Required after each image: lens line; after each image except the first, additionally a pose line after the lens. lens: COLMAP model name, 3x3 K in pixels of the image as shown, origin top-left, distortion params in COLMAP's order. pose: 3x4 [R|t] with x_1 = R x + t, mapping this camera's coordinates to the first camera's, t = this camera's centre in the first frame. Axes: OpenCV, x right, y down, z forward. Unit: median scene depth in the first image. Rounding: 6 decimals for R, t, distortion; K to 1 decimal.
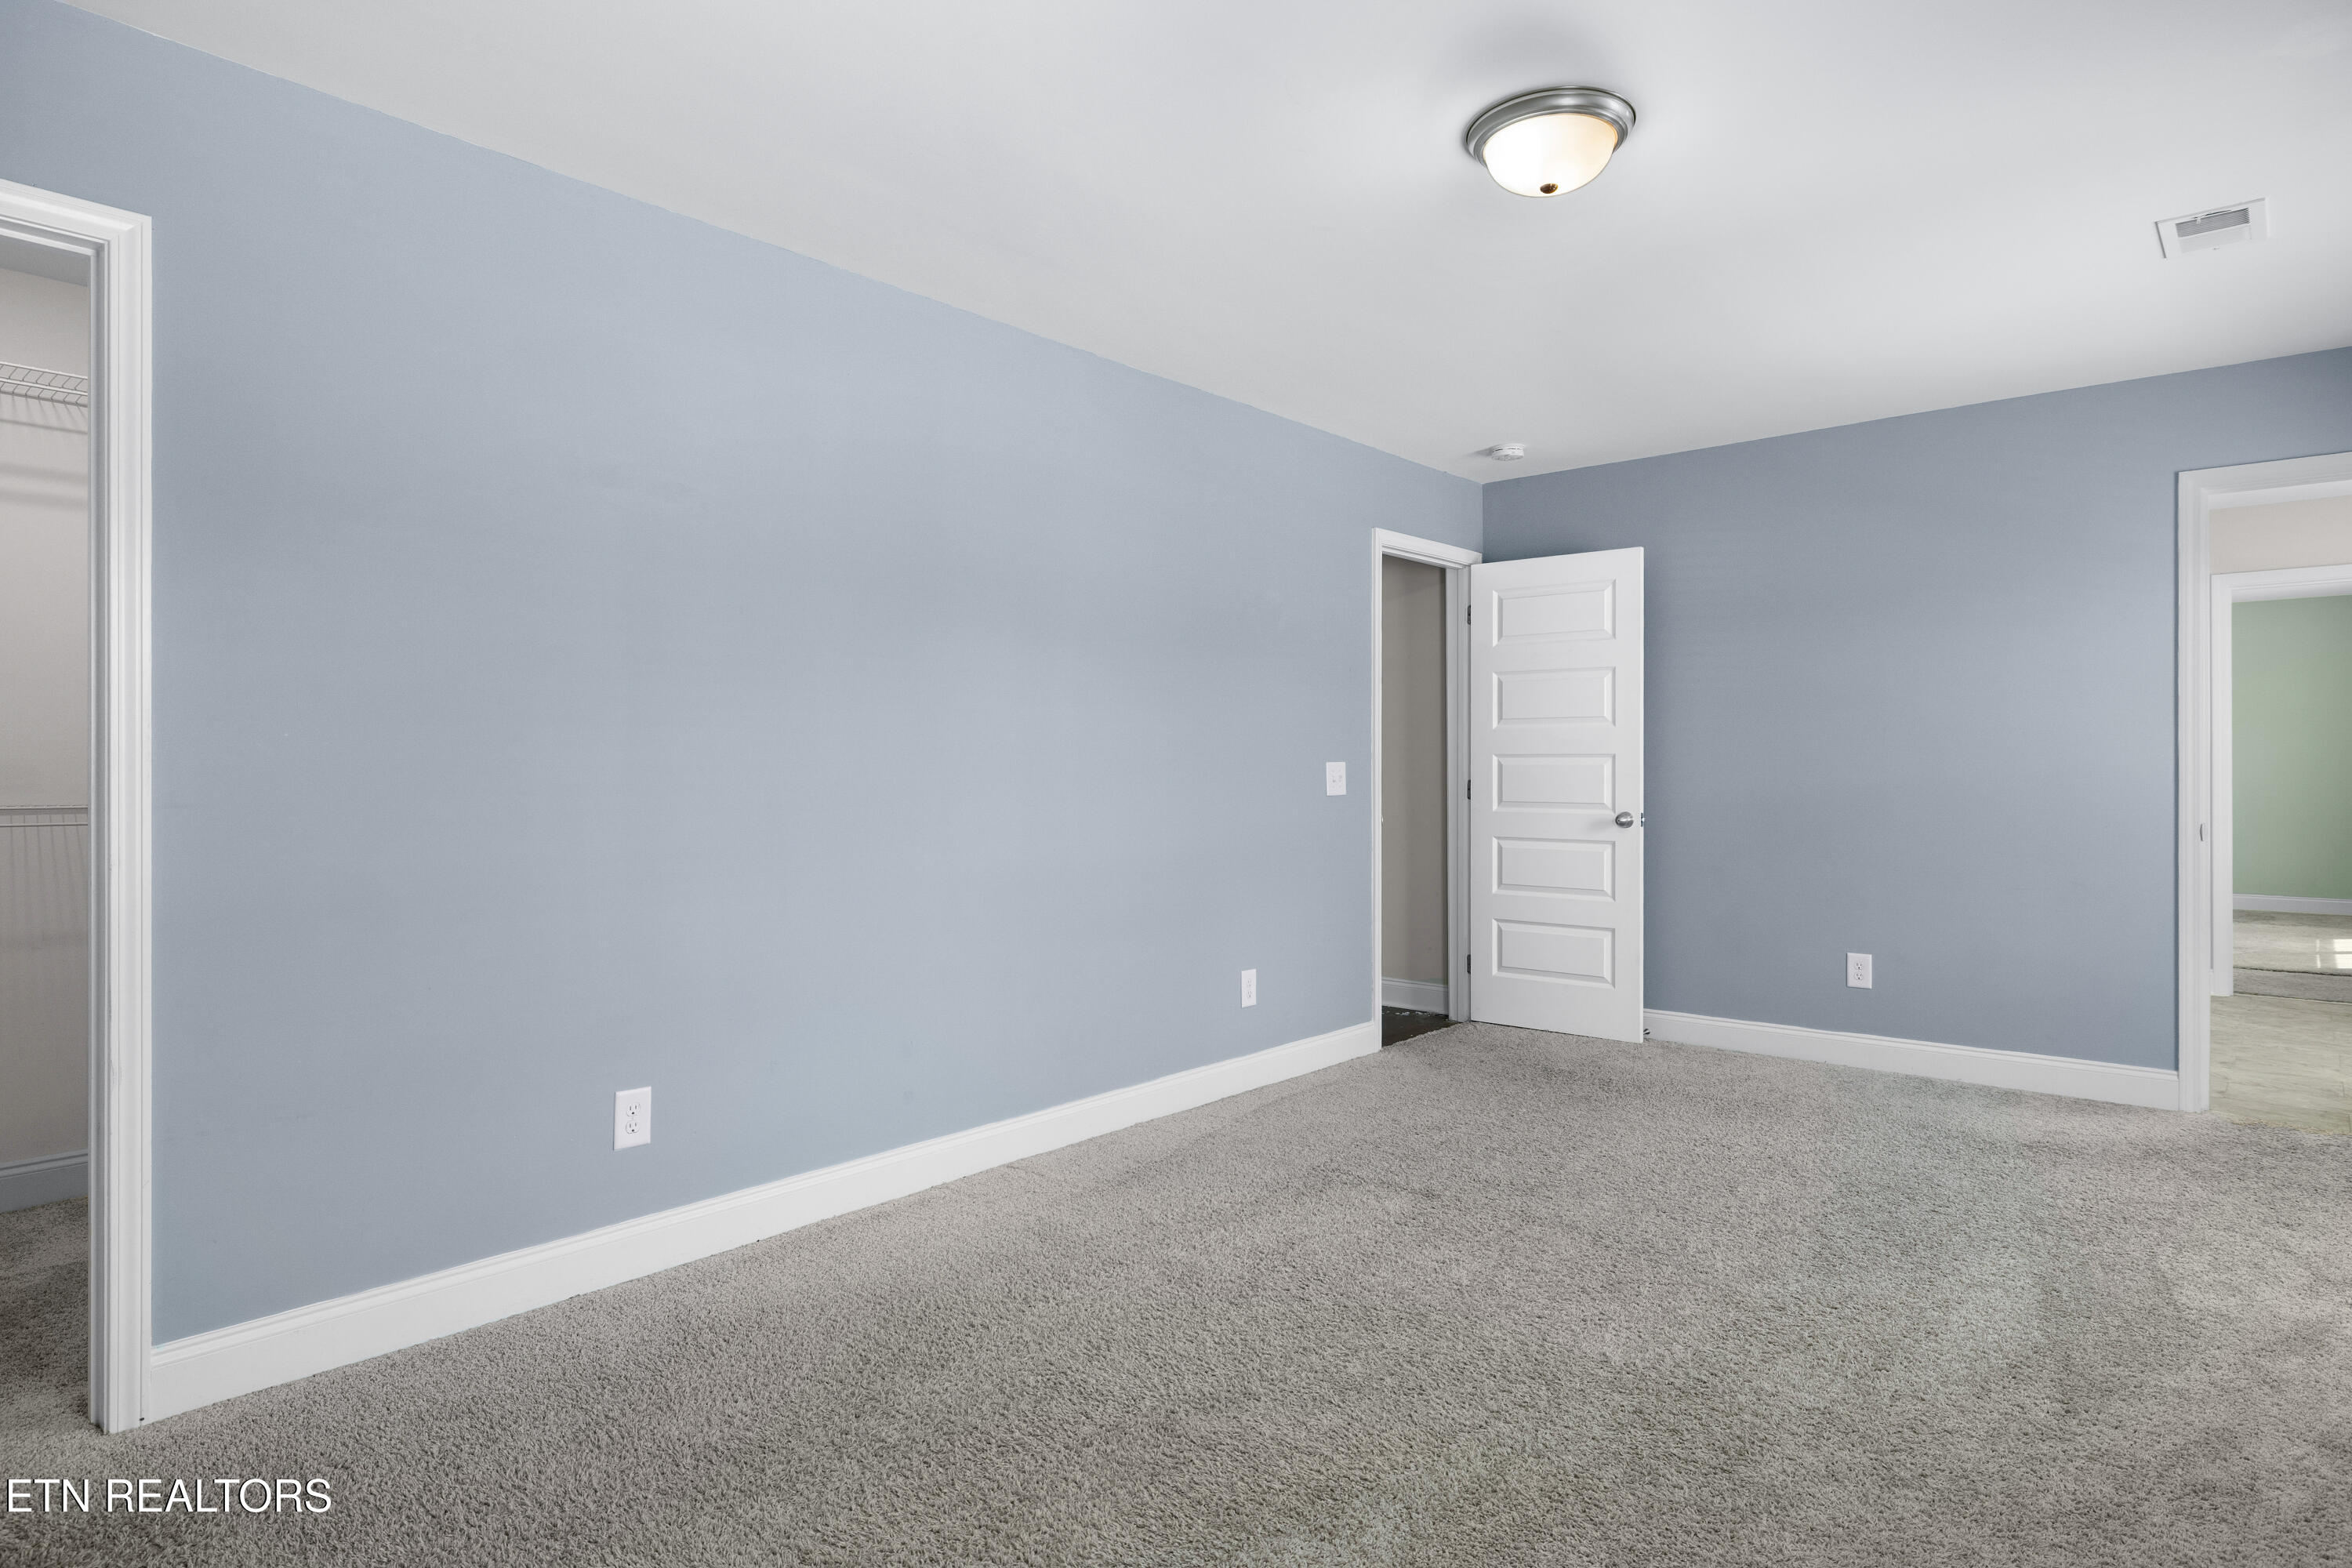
lens RADIAL K [[1368.5, 0, 1176.9], [0, 1368.5, 762.0], [0, 0, 1]] dist [-0.000439, 0.000194]
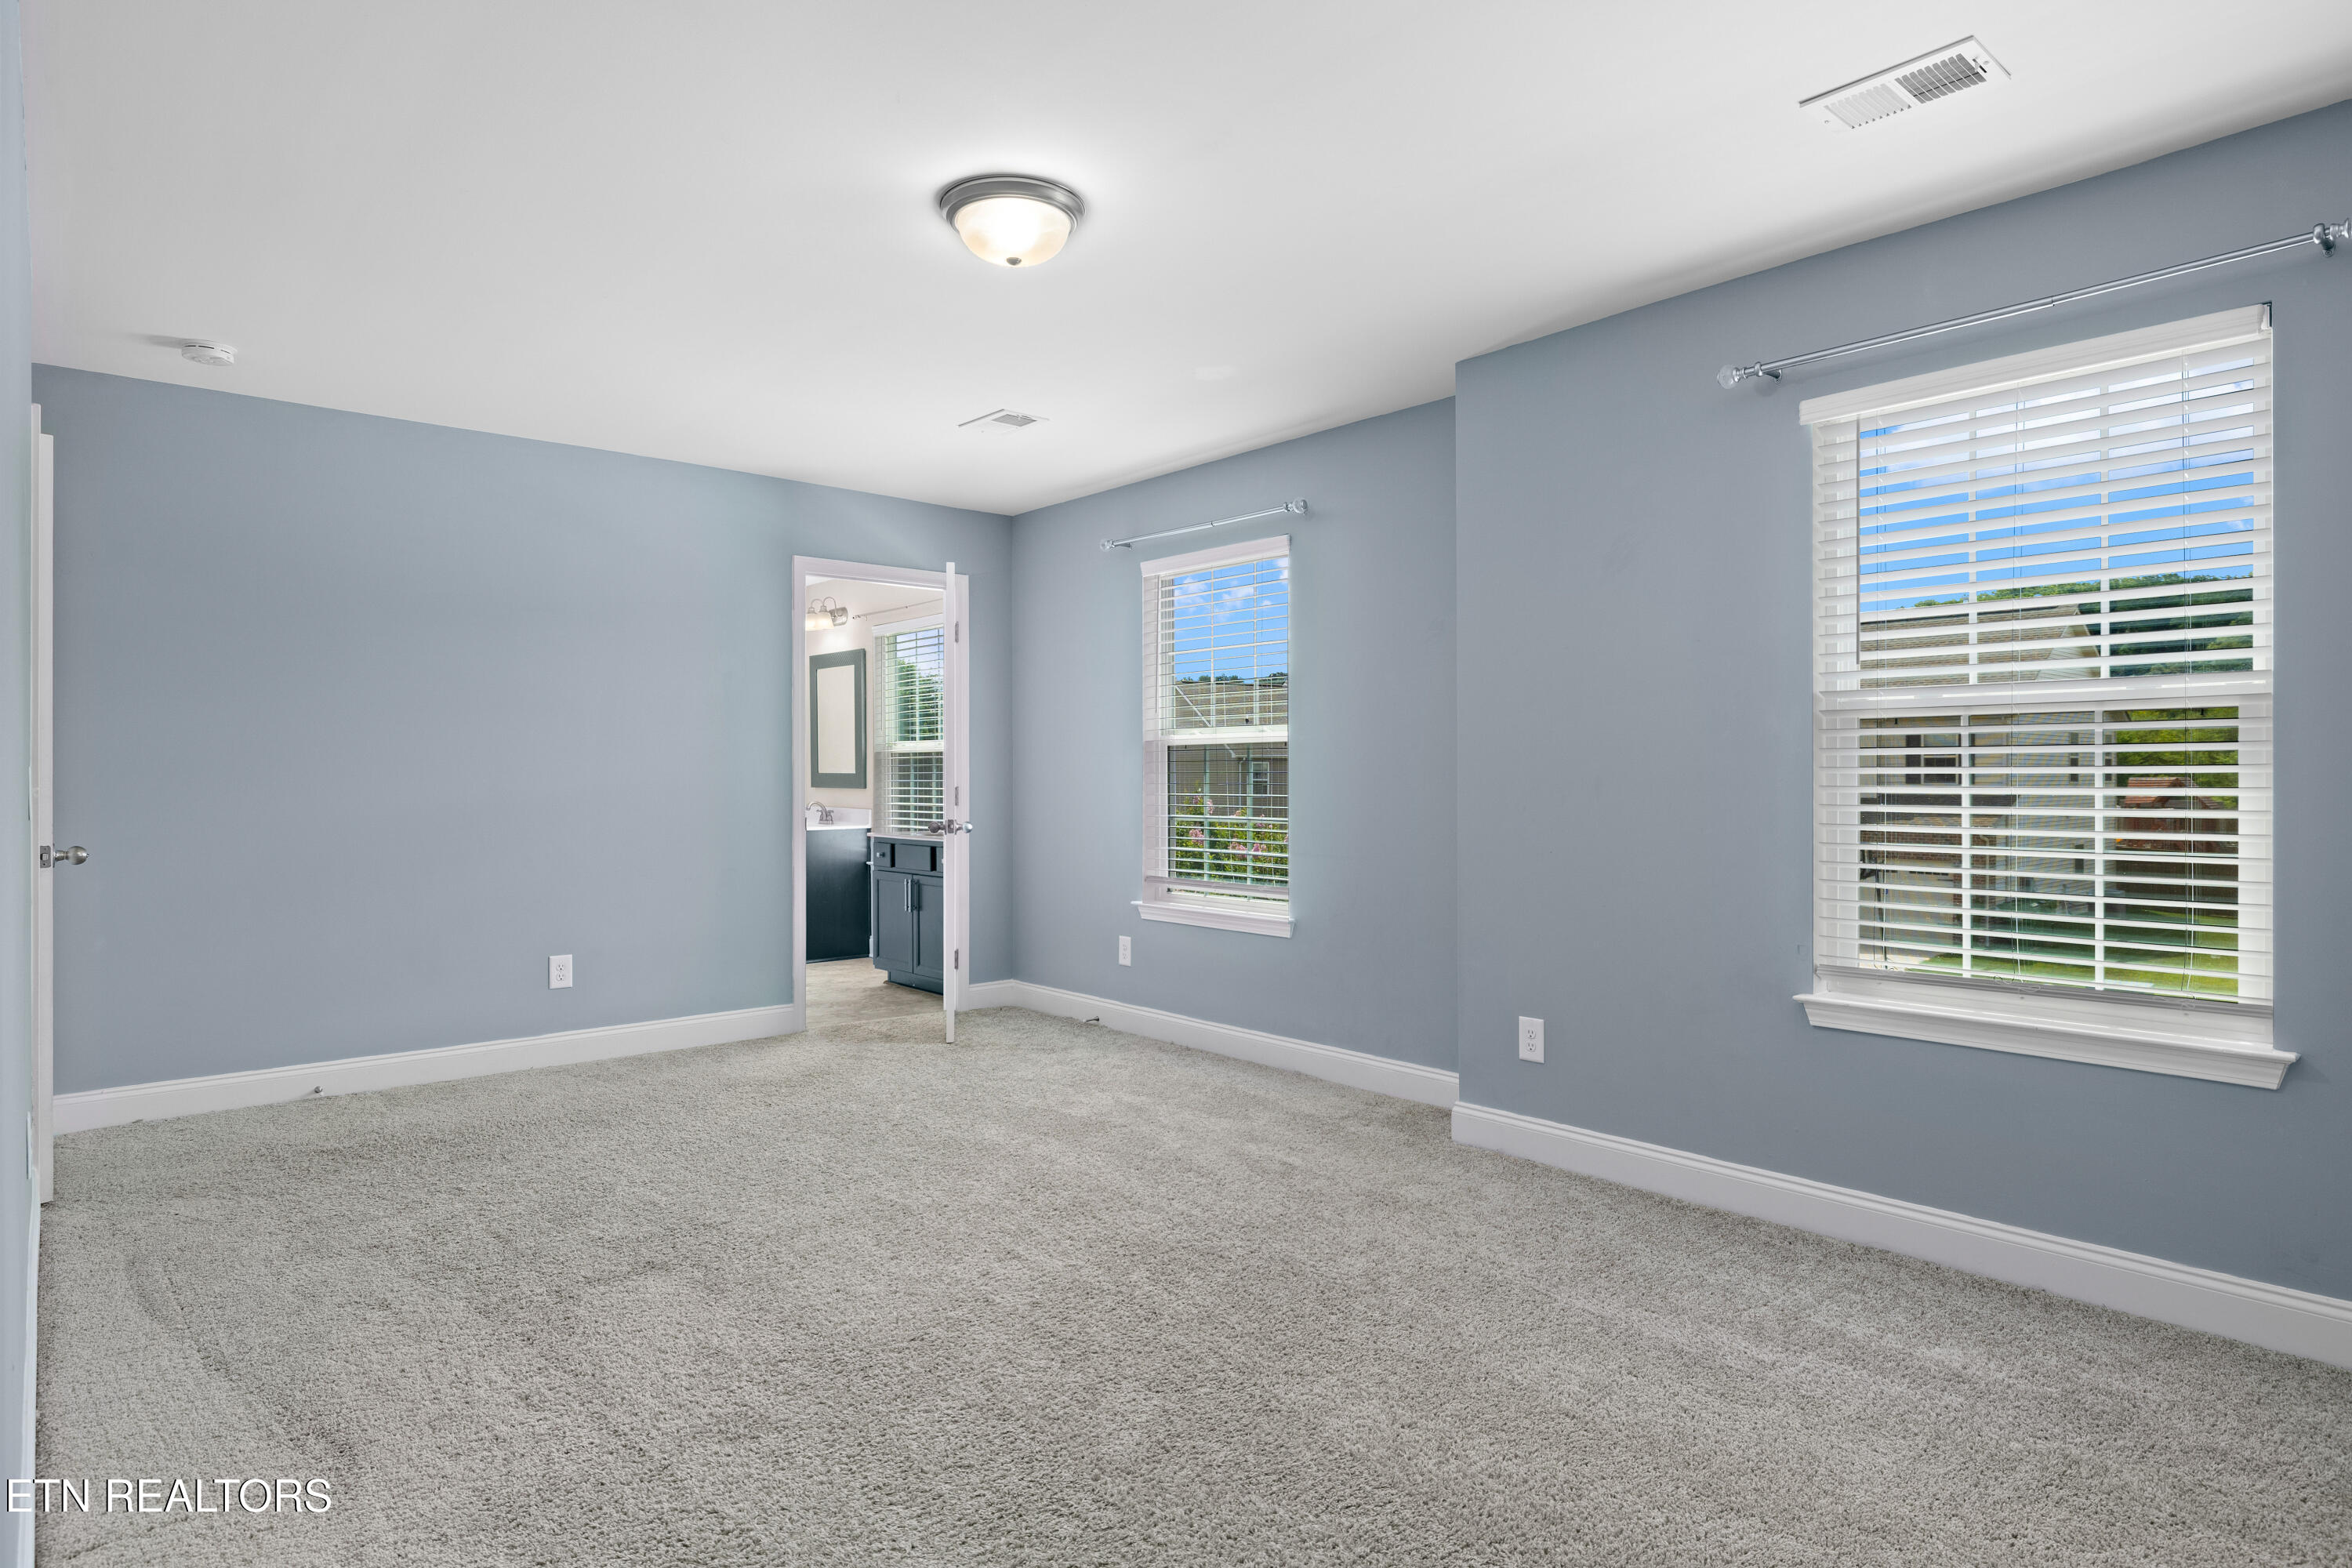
lens RADIAL K [[1343.4, 0, 1164.1], [0, 1343.4, 776.8], [0, 0, 1]] dist [-0.001540, -0.002463]
pose [[0.108379, 0.001433, 0.994109, -0.733577], [-0.003340, 0.999994, -0.001077, 0.006807], [-0.994104, -0.003203, 0.108383, 0.688924]]
